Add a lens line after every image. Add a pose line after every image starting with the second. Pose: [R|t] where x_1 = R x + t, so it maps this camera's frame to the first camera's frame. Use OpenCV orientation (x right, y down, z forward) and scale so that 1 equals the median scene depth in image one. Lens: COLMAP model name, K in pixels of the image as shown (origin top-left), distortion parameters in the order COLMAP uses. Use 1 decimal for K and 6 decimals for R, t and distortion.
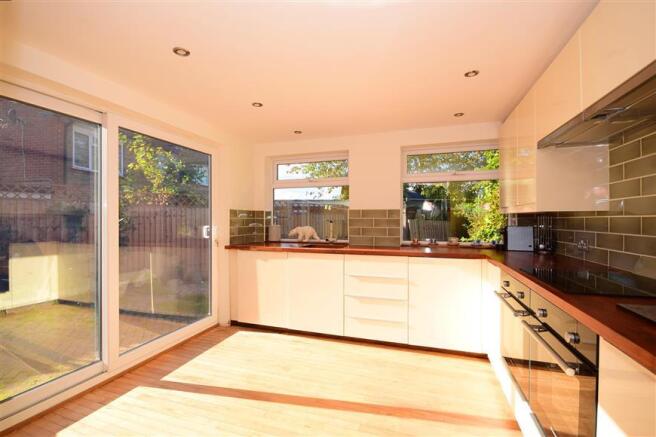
lens RADIAL K [[289.5, 0, 331.8], [0, 289.5, 218.4], [0, 0, 1]] dist [0.000504, -0.000601]
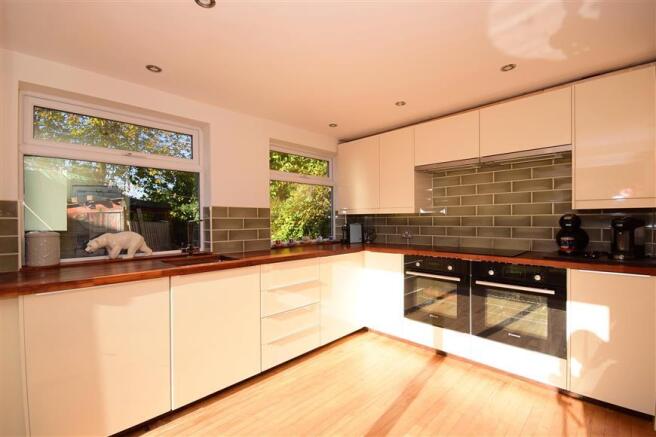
lens RADIAL K [[290.8, 0, 328.3], [0, 290.8, 220.9], [0, 0, 1]] dist [0.000551, -0.000087]
pose [[0.444882, -0.005034, 0.895575, -0.541731], [0.005217, 0.999982, 0.003030, 0.006988], [-0.895574, 0.003325, 0.444900, 0.482357]]
